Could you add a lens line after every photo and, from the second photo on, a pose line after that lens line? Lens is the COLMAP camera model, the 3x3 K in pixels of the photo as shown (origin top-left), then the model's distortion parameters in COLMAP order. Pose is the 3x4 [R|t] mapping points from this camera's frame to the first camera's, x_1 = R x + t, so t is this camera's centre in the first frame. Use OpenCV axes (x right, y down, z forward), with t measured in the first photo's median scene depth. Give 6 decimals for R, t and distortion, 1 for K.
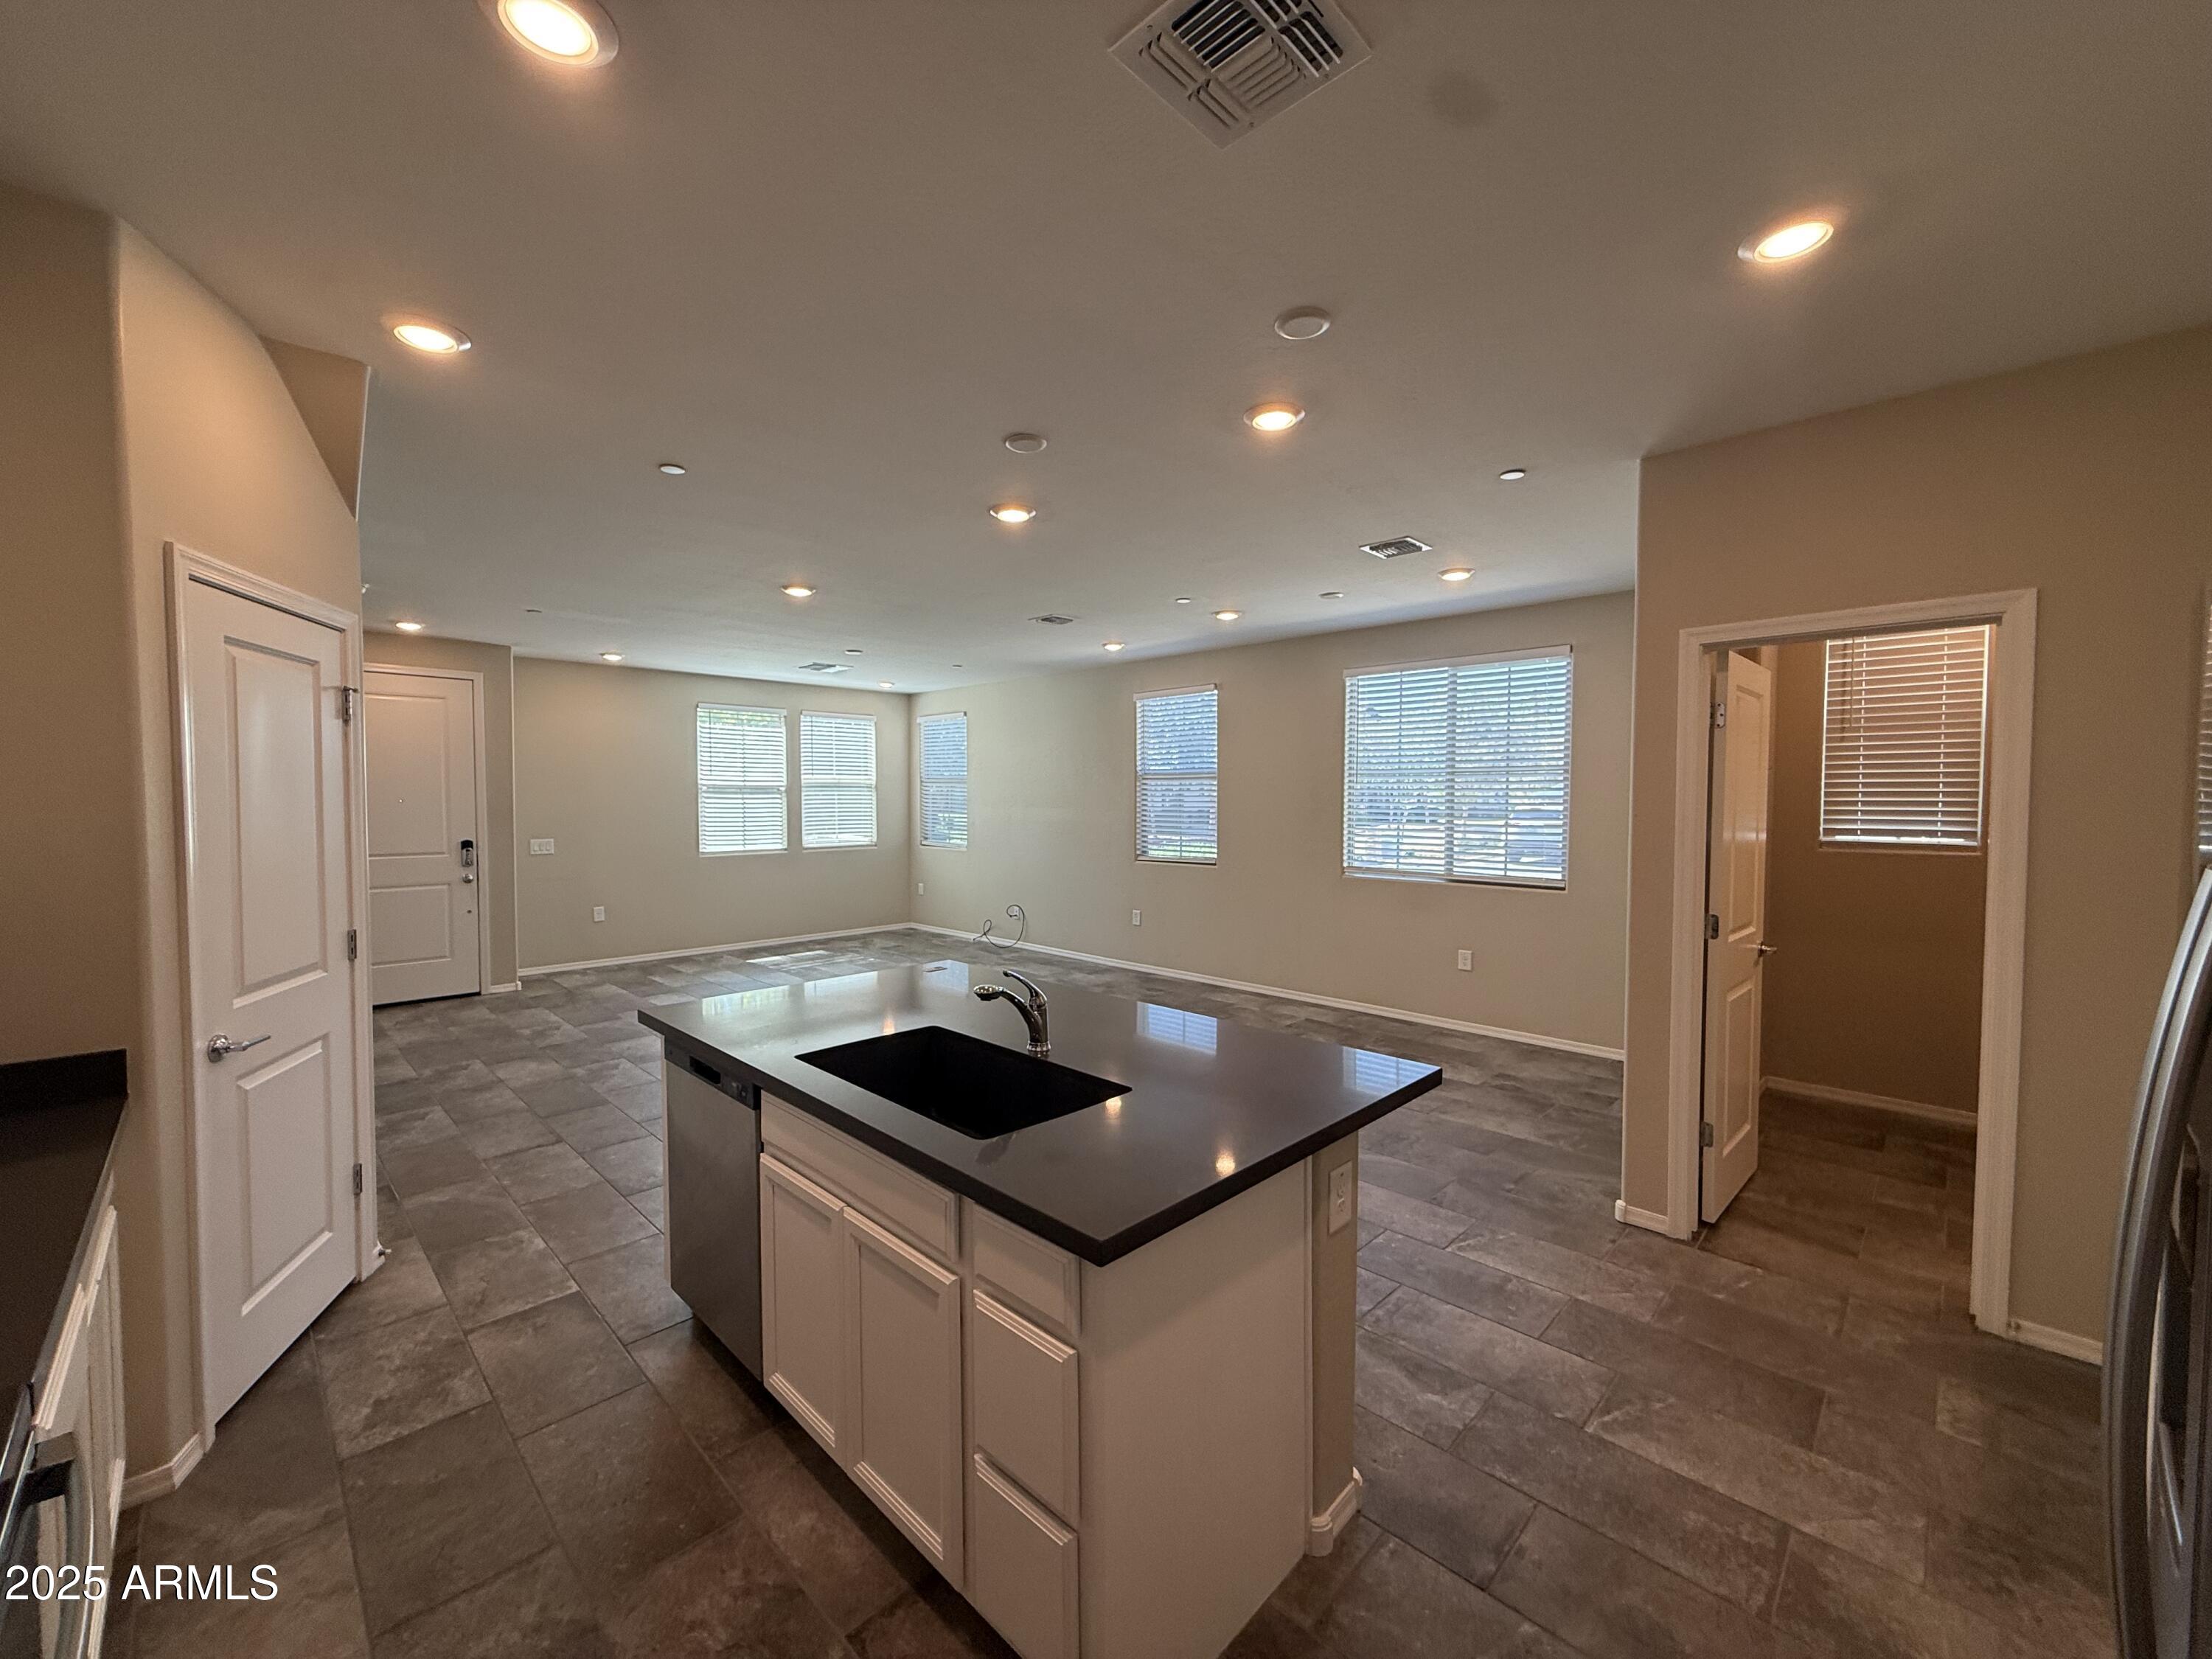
lens RADIAL K [[878.5, 0, 1098.2], [0, 878.5, 830.1], [0, 0, 1]] dist [0.000560, 0.000205]
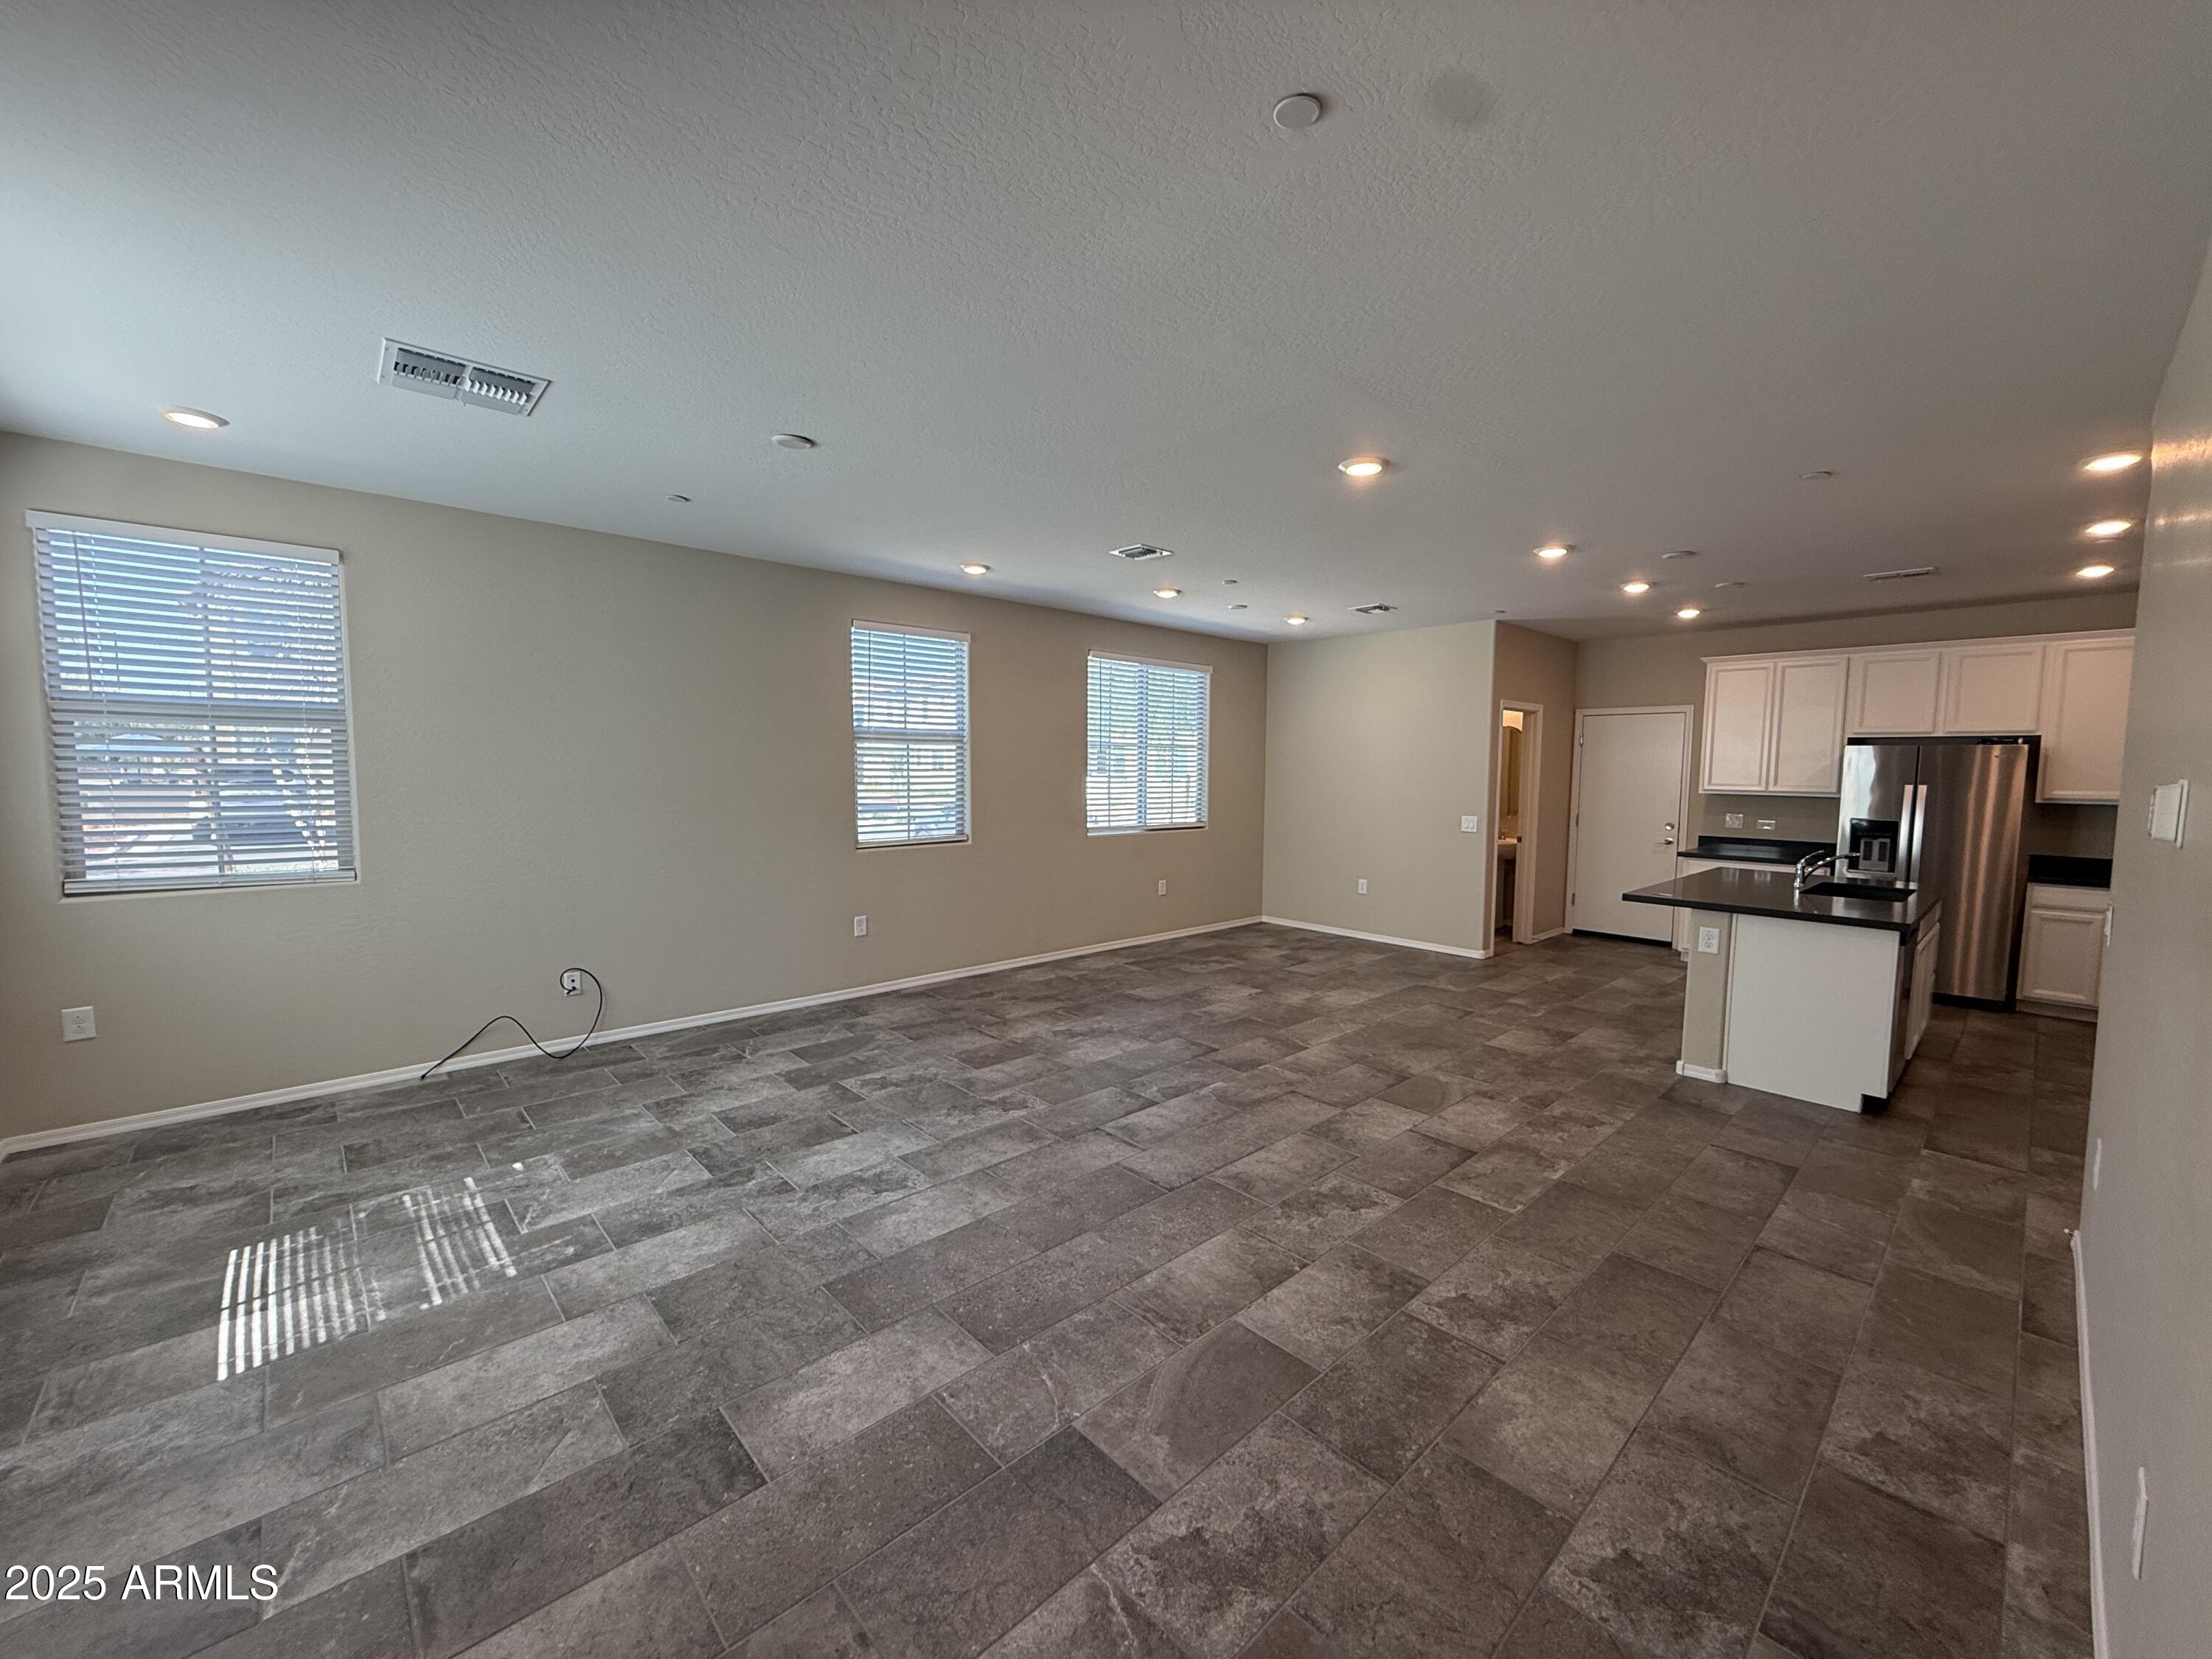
lens RADIAL K [[878.5, 0, 1098.2], [0, 878.5, 830.1], [0, 0, 1]] dist [0.000560, 0.000205]
pose [[0.044819, -0.074897, 0.996184, -1.343586], [0.024763, 0.996963, 0.073841, -0.061038], [-0.998688, 0.021359, 0.046538, 1.509424]]
